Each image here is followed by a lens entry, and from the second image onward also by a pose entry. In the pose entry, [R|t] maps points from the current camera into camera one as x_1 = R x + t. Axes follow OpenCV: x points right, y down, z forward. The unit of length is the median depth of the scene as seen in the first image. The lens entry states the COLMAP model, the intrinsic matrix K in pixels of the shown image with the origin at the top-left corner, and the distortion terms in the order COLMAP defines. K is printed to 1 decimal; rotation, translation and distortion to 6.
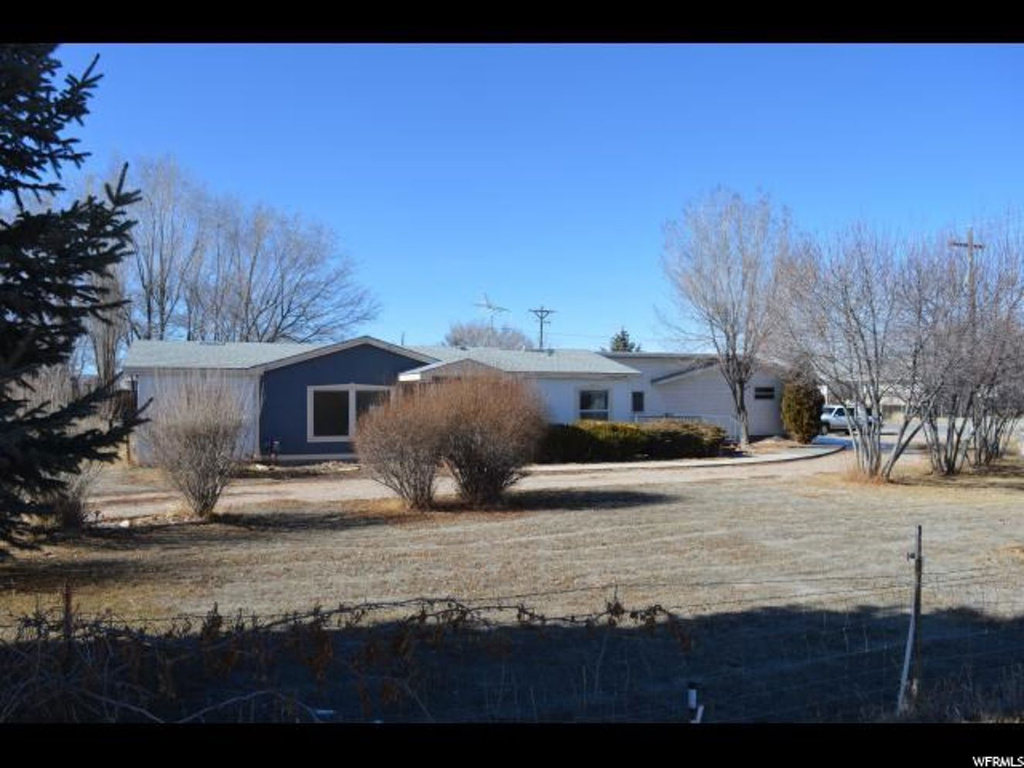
lens RADIAL K [[796.1, 0, 515.9], [0, 796.1, 382.9], [0, 0, 1]] dist [-0.094399, 0.018886]
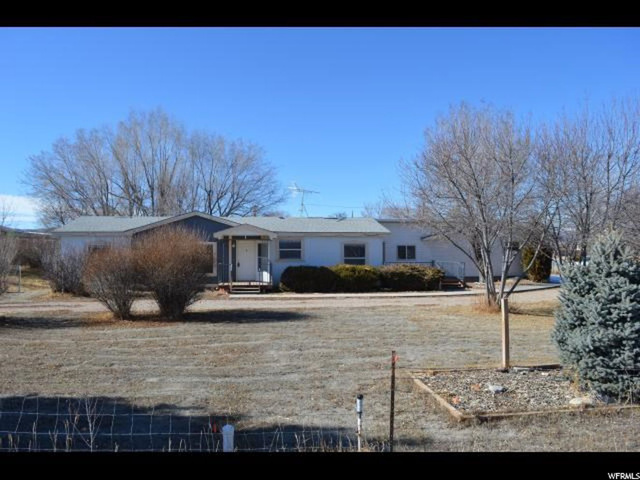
lens RADIAL K [[497.6, 0, 319.6], [0, 497.6, 239.8], [0, 0, 1]] dist [-0.094399, 0.018886]
pose [[0.968557, -0.008337, -0.248653, 0.272929], [0.007251, 0.999960, -0.005279, 0.005362], [0.248687, 0.003310, 0.968578, 0.081612]]
